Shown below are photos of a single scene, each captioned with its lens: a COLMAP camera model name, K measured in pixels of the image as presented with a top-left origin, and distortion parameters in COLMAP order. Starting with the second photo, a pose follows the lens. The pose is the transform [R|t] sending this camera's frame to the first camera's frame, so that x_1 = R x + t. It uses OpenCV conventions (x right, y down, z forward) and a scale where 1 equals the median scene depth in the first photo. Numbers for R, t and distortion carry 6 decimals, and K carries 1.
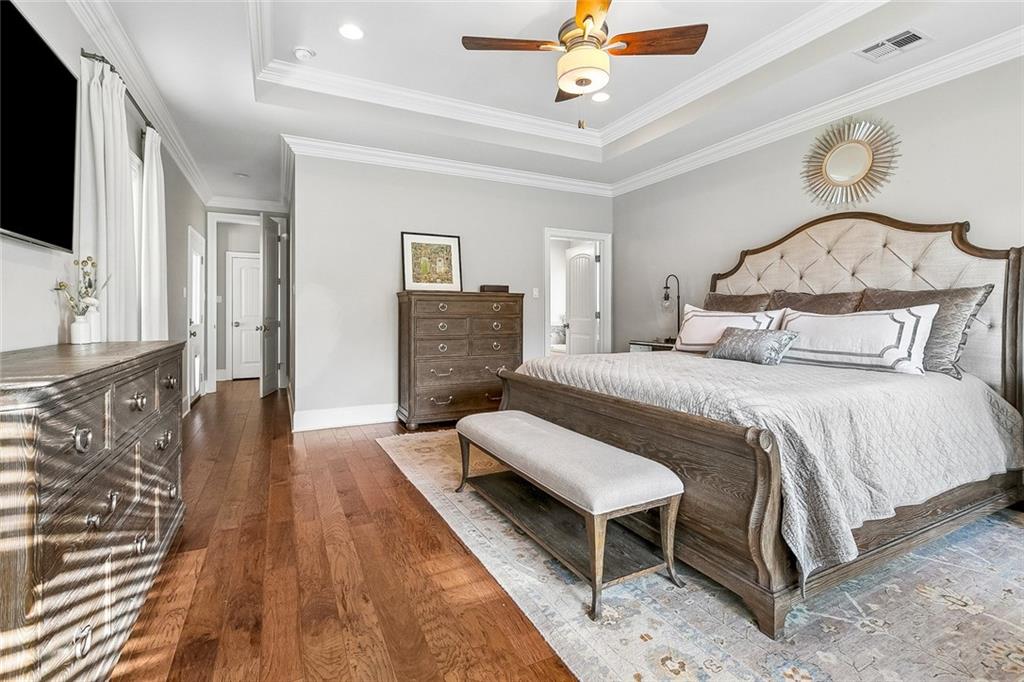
lens RADIAL K [[458.1, 0, 512.1], [0, 458.1, 326.7], [0, 0, 1]] dist [0.000458, 0.000252]
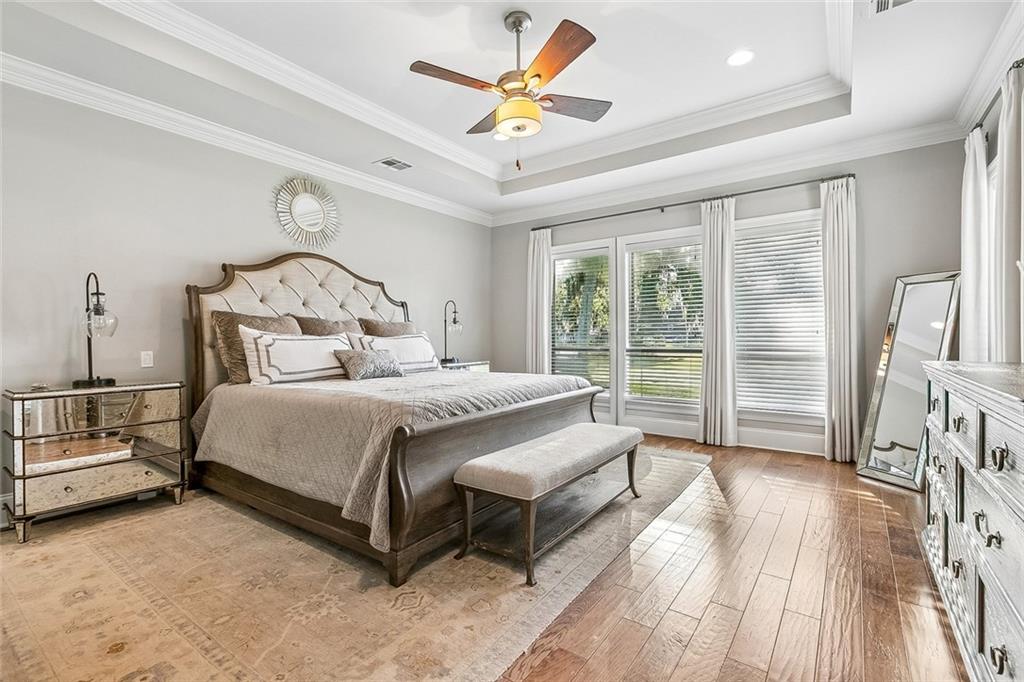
lens RADIAL K [[463.9, 0, 512.0], [0, 463.9, 341.0], [0, 0, 1]] dist [0.000932, 0.000124]
pose [[-0.458946, -0.000752, 0.888464, -0.816039], [0.027651, 0.999503, 0.015130, -0.027140], [-0.888034, 0.031511, -0.458697, 1.487466]]
